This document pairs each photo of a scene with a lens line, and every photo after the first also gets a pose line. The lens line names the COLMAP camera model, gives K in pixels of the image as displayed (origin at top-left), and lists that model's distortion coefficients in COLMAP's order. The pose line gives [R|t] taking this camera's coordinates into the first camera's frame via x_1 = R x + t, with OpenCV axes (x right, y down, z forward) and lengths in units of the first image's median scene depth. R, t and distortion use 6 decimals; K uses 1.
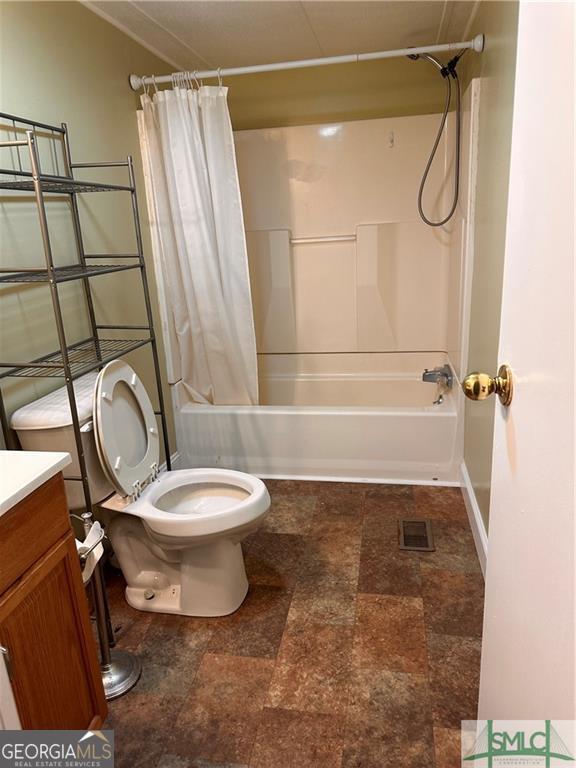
lens RADIAL K [[548.4, 0, 287.9], [0, 548.4, 395.8], [0, 0, 1]] dist [0.096056, -0.096842]
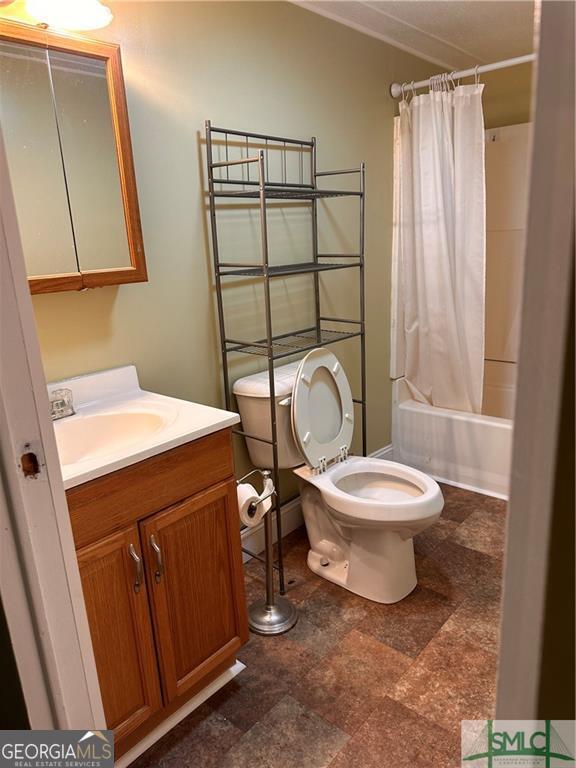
lens RADIAL K [[545.5, 0, 288.9], [0, 545.5, 399.3], [0, 0, 1]] dist [0.147042, -0.167325]
pose [[0.865783, 0.154774, -0.475883, 0.166768], [-0.152073, 0.987369, 0.044458, -0.000090], [0.476753, 0.033878, 0.878384, -0.008055]]
